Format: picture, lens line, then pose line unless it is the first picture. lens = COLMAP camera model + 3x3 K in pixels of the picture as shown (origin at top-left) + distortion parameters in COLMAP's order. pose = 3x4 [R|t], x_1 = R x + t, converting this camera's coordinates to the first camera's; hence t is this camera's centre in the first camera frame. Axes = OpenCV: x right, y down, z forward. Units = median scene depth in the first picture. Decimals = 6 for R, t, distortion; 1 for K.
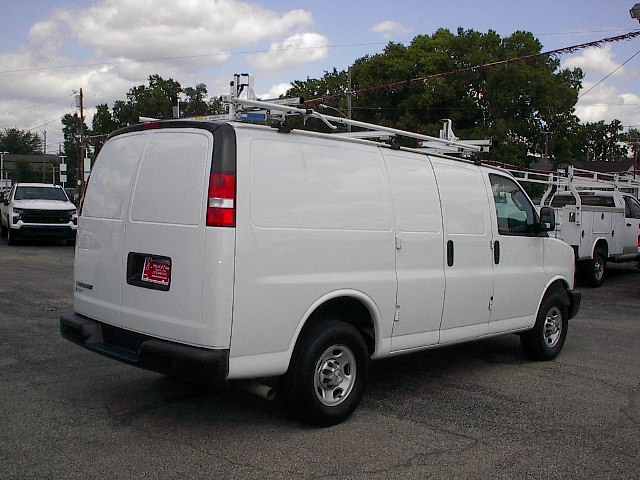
lens RADIAL K [[711.5, 0, 318.2], [0, 711.5, 239.2], [0, 0, 1]] dist [-0.104630, 0.000000]
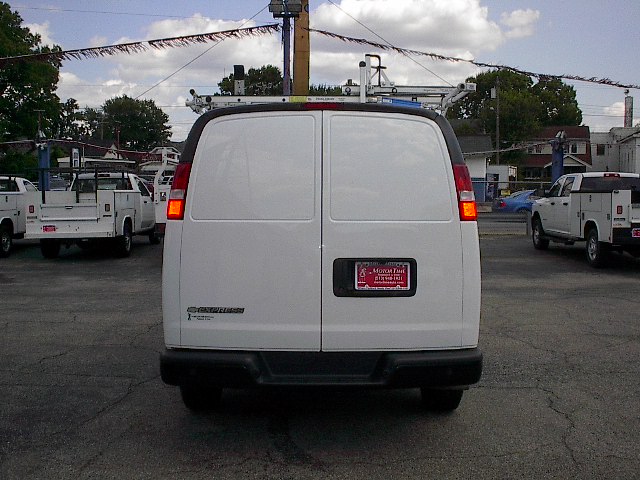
lens RADIAL K [[711.5, 0, 319.9], [0, 711.5, 239.2], [0, 0, 1]] dist [-0.104630, 0.000000]
pose [[0.706907, -0.076982, 0.703105, -0.760837], [0.054866, 0.997032, 0.054001, -0.044072], [-0.705175, 0.000403, 0.709033, 0.365224]]
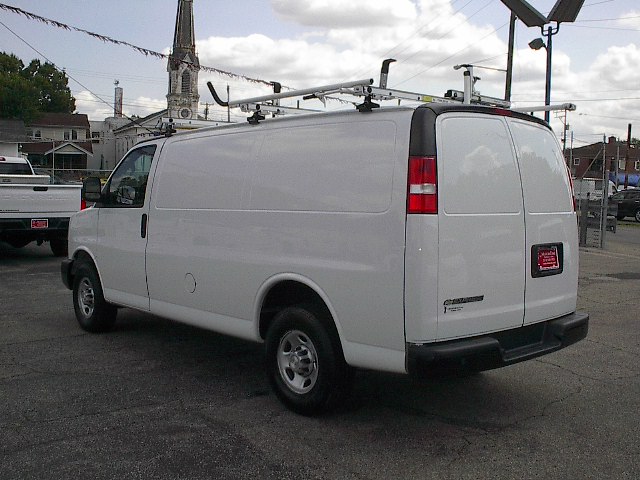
lens RADIAL K [[711.5, 0, 321.8], [0, 711.5, 243.1], [0, 0, 1]] dist [-0.104630, 0.000000]
pose [[0.054896, -0.112571, 0.992126, -1.088223], [0.032402, 0.993302, 0.110912, -0.088331], [-0.997966, 0.026059, 0.058175, 1.078096]]
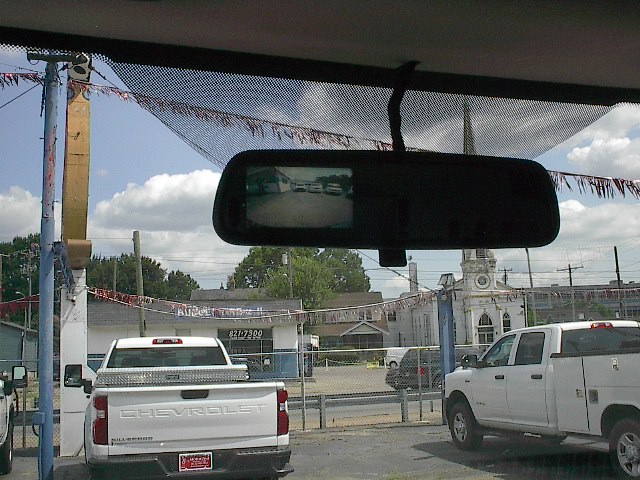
lens RADIAL K [[711.5, 0, 318.8], [0, 711.5, 241.3], [0, 0, 1]] dist [-0.104630, 0.000000]
pose [[0.459301, 0.099398, 0.882702, 0.198579], [0.100612, 0.981503, -0.162876, -0.079507], [-0.882564, 0.163620, 0.440805, 1.377789]]
